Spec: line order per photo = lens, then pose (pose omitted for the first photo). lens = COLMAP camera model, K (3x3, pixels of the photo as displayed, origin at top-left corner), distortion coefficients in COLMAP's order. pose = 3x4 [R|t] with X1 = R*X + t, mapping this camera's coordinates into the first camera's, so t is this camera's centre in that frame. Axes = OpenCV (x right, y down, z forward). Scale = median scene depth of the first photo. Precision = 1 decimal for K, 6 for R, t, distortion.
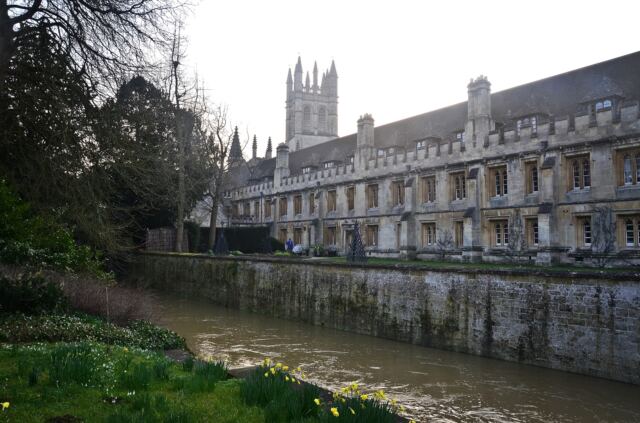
lens RADIAL K [[503.5, 0, 292.6], [0, 503.5, 210.9], [0, 0, 1]] dist [-0.142930, 0.083755]
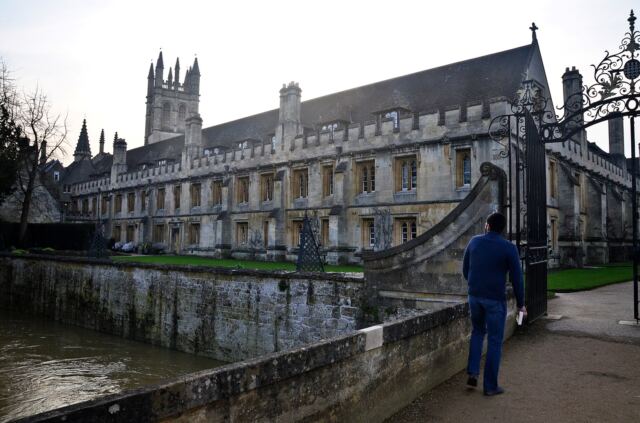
lens RADIAL K [[503.5, 0, 321.8], [0, 503.5, 212.5], [0, 0, 1]] dist [-0.142930, 0.083755]
pose [[0.970016, 0.019882, 0.242226, 0.200834], [-0.021080, 0.999775, 0.002355, -0.002290], [-0.242125, -0.007390, 0.970217, -0.047408]]
